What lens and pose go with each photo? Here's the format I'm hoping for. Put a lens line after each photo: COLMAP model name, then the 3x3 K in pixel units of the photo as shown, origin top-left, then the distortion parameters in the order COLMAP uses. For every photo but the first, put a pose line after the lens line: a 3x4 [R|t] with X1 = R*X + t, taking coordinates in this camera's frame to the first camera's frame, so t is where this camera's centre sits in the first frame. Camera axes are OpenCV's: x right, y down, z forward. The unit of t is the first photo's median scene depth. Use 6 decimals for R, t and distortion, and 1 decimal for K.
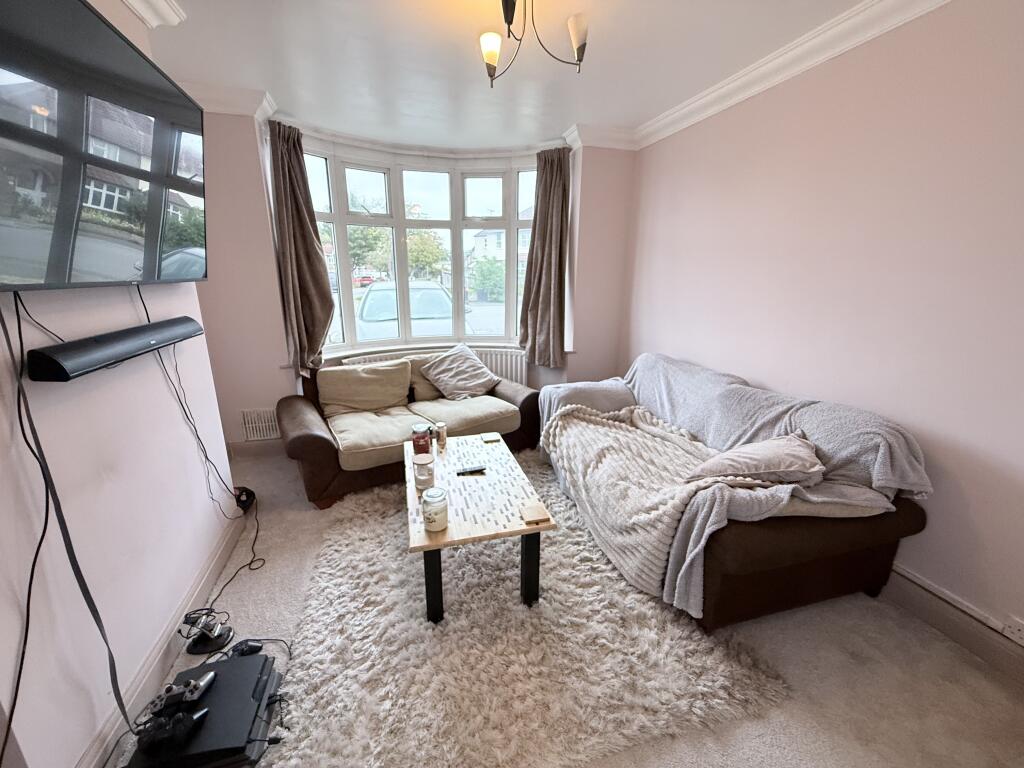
lens RADIAL K [[408.8, 0, 512.0], [0, 408.8, 384.0], [0, 0, 1]] dist [0.000208, -0.000009]
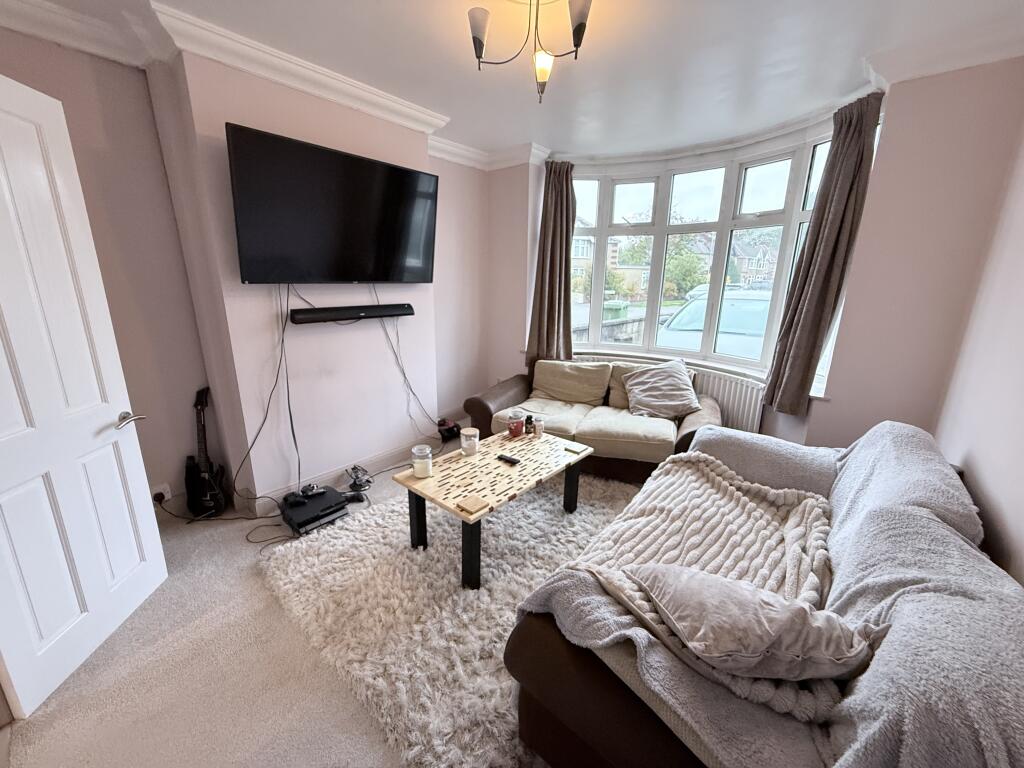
lens RADIAL K [[412.1, 0, 512.0], [0, 412.1, 384.0], [0, 0, 1]] dist [0.000303, -0.000027]
pose [[0.549711, 0.211786, -0.808062, 0.450860], [-0.230089, 0.968298, 0.097257, -0.055150], [0.803042, 0.132462, 0.581014, 0.207681]]
